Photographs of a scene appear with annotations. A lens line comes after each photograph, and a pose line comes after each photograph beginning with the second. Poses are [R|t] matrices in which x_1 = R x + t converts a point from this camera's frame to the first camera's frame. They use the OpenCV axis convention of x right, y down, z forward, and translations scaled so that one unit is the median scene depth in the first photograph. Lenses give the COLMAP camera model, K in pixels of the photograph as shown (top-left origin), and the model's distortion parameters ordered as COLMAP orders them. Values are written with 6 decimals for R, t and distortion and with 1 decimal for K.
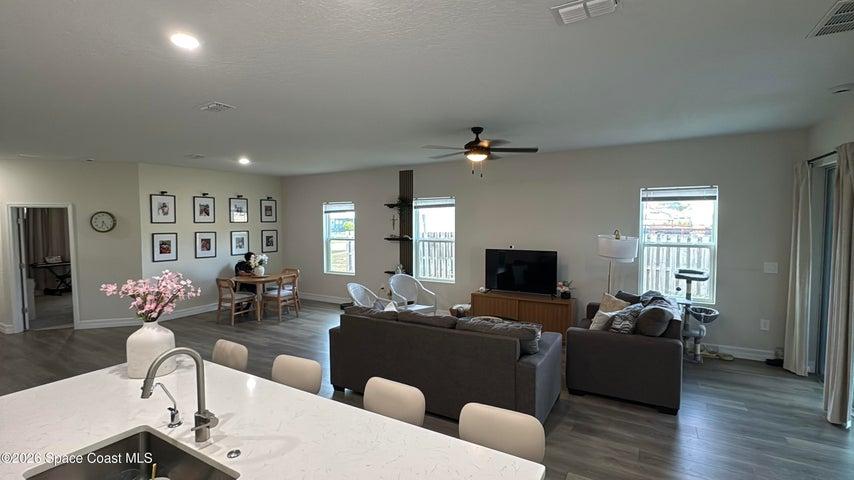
lens RADIAL K [[389.4, 0, 427.0], [0, 389.4, 240.0], [0, 0, 1]] dist [-0.003651, -0.000325]
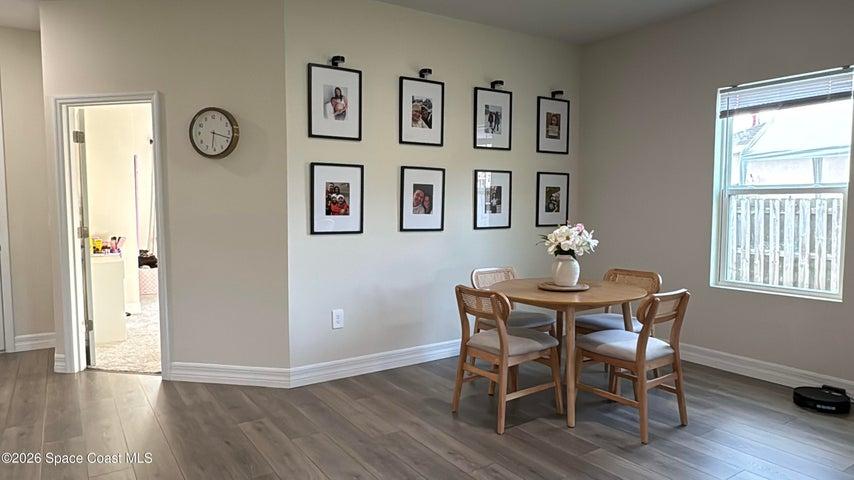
lens RADIAL K [[554.0, 0, 427.0], [0, 554.0, 240.0], [0, 0, 1]] dist [-0.000305, -0.000434]
pose [[0.900242, 0.033218, -0.434121, -0.355196], [-0.025907, 0.999405, 0.022751, 0.047187], [0.434619, -0.009234, 0.900567, 0.547084]]
